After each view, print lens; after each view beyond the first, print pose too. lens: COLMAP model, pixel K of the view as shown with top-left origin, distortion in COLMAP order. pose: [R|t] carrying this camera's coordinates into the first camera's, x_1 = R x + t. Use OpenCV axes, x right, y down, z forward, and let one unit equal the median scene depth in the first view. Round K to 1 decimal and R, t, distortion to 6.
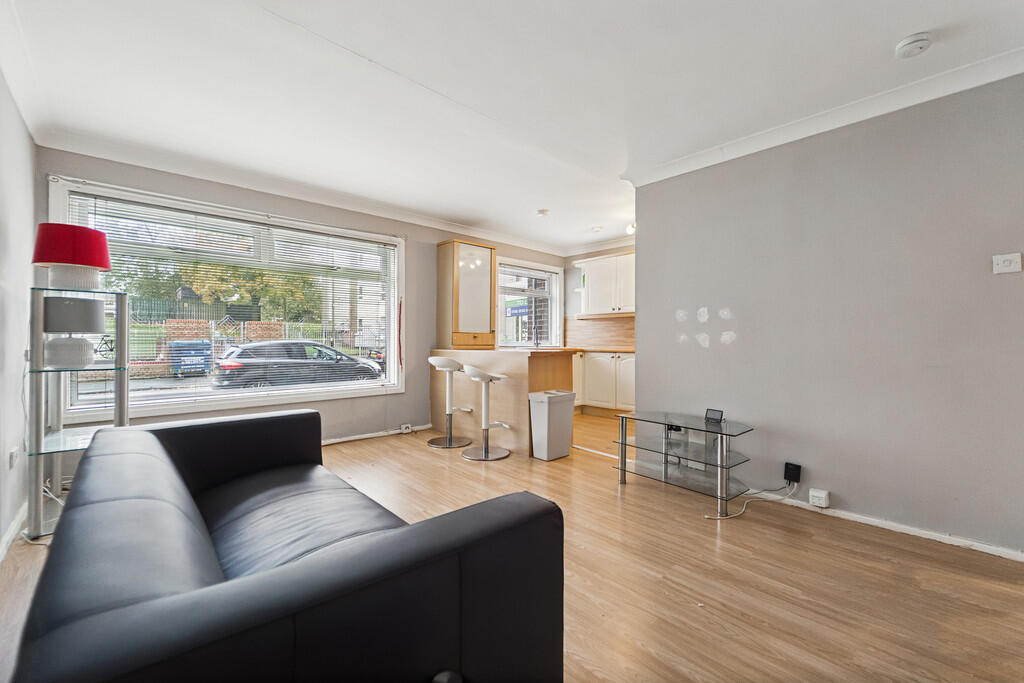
lens RADIAL K [[423.9, 0, 521.7], [0, 423.9, 342.6], [0, 0, 1]] dist [0.007902, -0.003456]
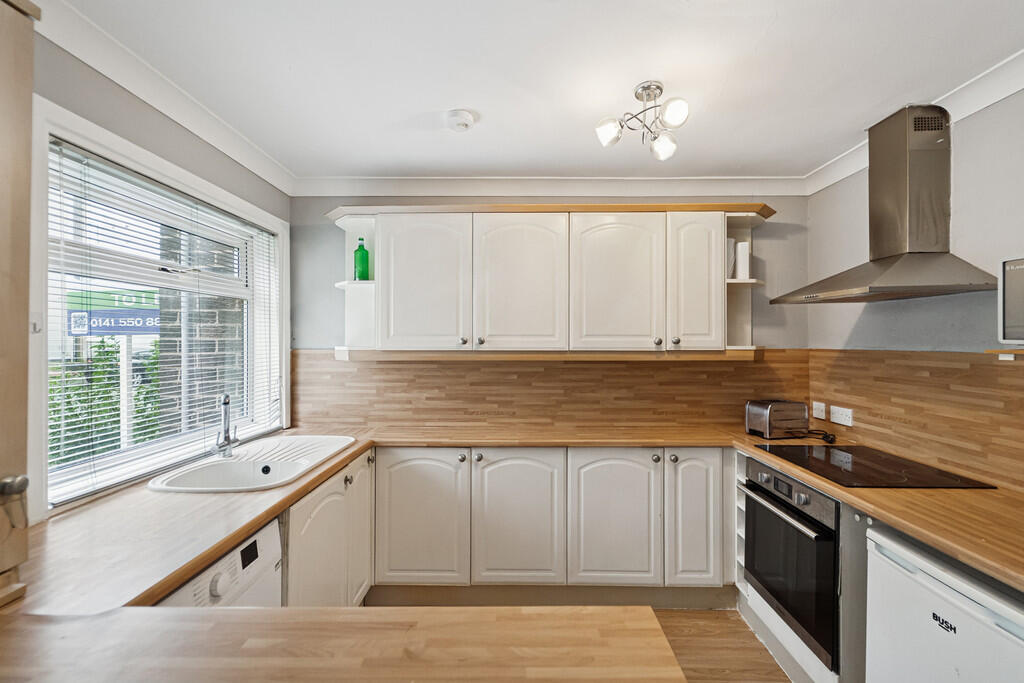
lens RADIAL K [[423.9, 0, 514.1], [0, 423.9, 340.2], [0, 0, 1]] dist [0.007902, -0.003456]
pose [[0.706930, 0.001544, 0.707282, -0.034869], [0.002776, 0.999984, -0.004958, -0.071066], [-0.707278, 0.005468, 0.706914, 0.621068]]
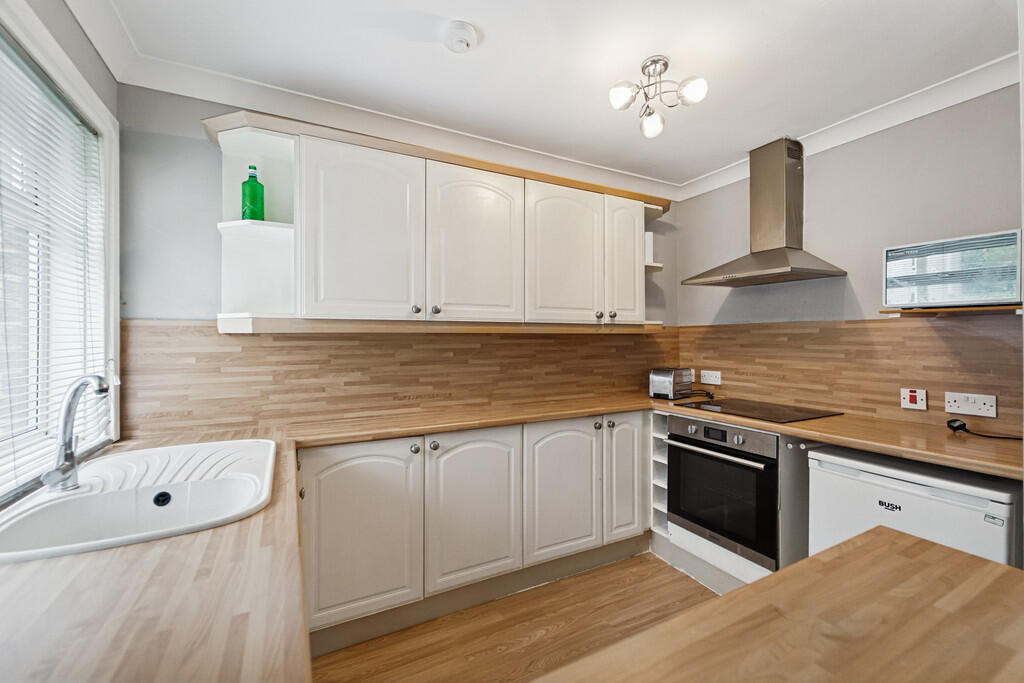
lens RADIAL K [[423.9, 0, 503.7], [0, 423.9, 337.7], [0, 0, 1]] dist [0.007902, -0.003456]
pose [[0.289730, 0.000564, 0.957108, -0.083152], [0.006200, 0.999978, -0.002466, -0.050173], [-0.957088, 0.006649, 0.289720, 0.764434]]
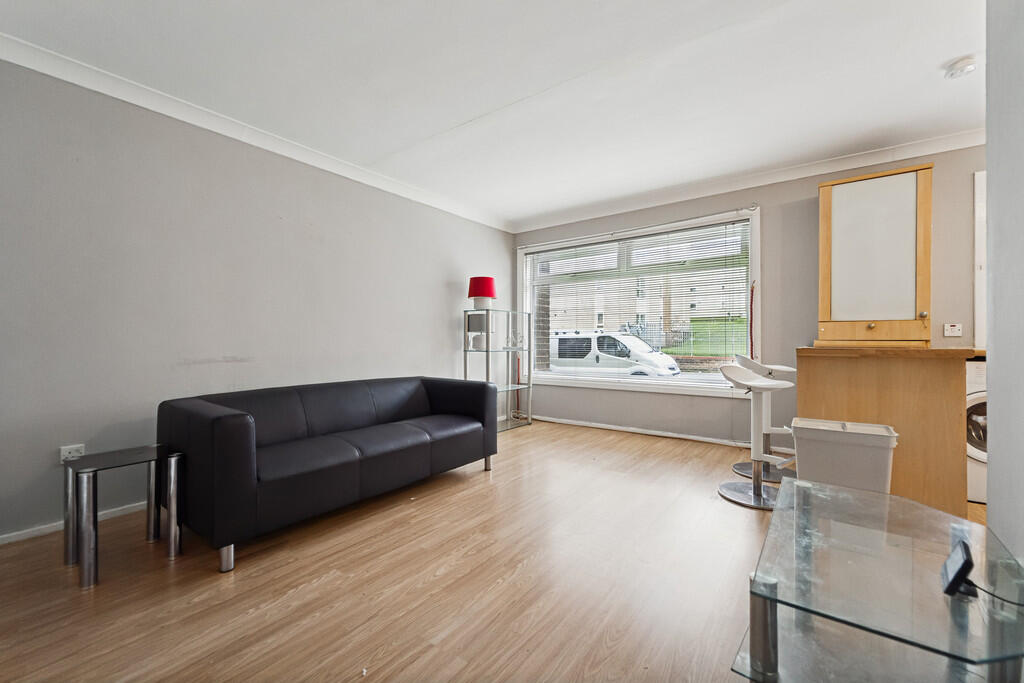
lens RADIAL K [[423.9, 0, 511.2], [0, 423.9, 341.2], [0, 0, 1]] dist [0.007902, -0.003456]
pose [[0.170874, -0.002753, -0.985289, 0.333057], [-0.005304, 0.999979, -0.003714, 0.009986], [0.985279, 0.005861, 0.170856, 0.310327]]
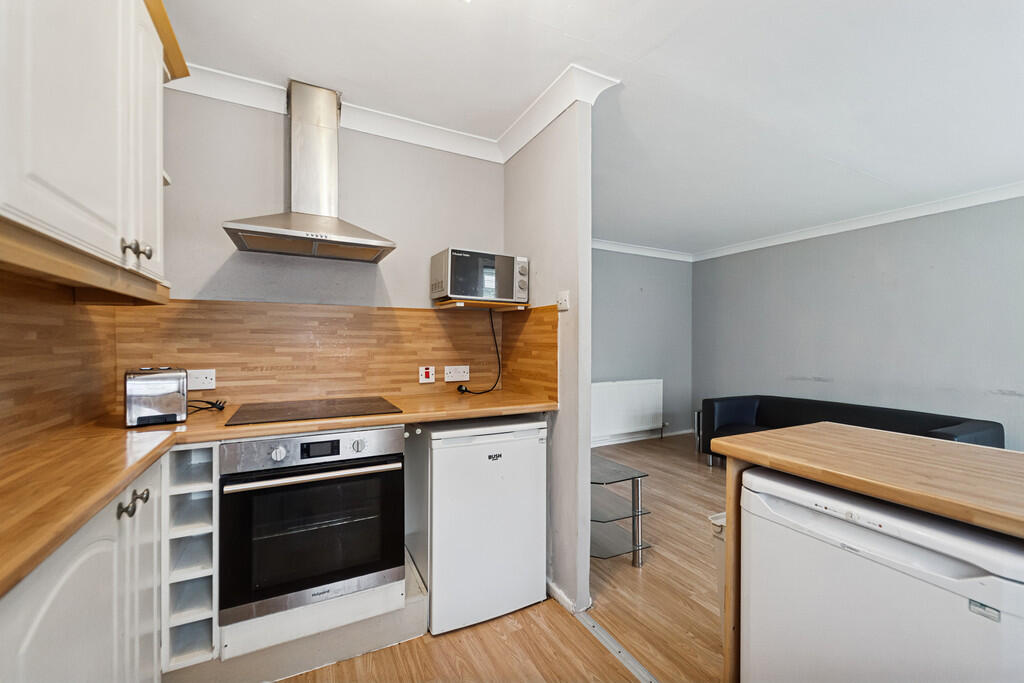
lens RADIAL K [[423.9, 0, 522.4], [0, 423.9, 336.8], [0, 0, 1]] dist [0.007902, -0.003456]
pose [[-0.964336, -0.004823, 0.264636, 0.121328], [-0.005596, 0.999982, -0.002166, -0.037748], [-0.264621, -0.003569, -0.964346, 0.914947]]
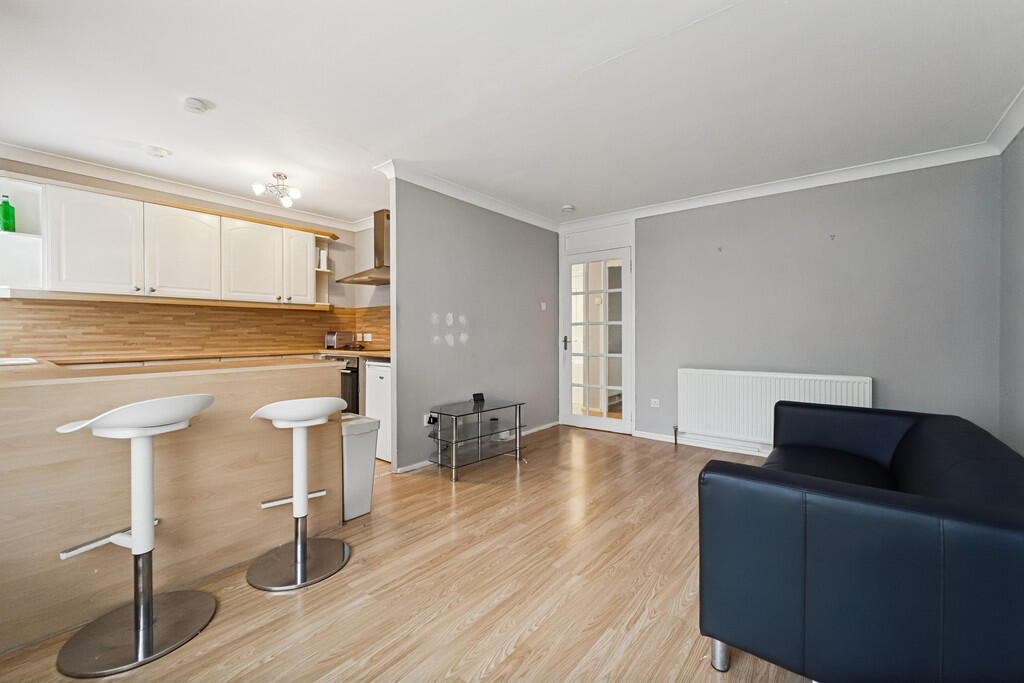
lens RADIAL K [[423.9, 0, 514.0], [0, 423.9, 337.1], [0, 0, 1]] dist [0.007902, -0.003456]
pose [[-0.122414, -0.008637, 0.992442, -0.401532], [0.005045, 0.999944, 0.009324, -0.013144], [-0.992466, 0.006149, -0.122364, 0.505317]]
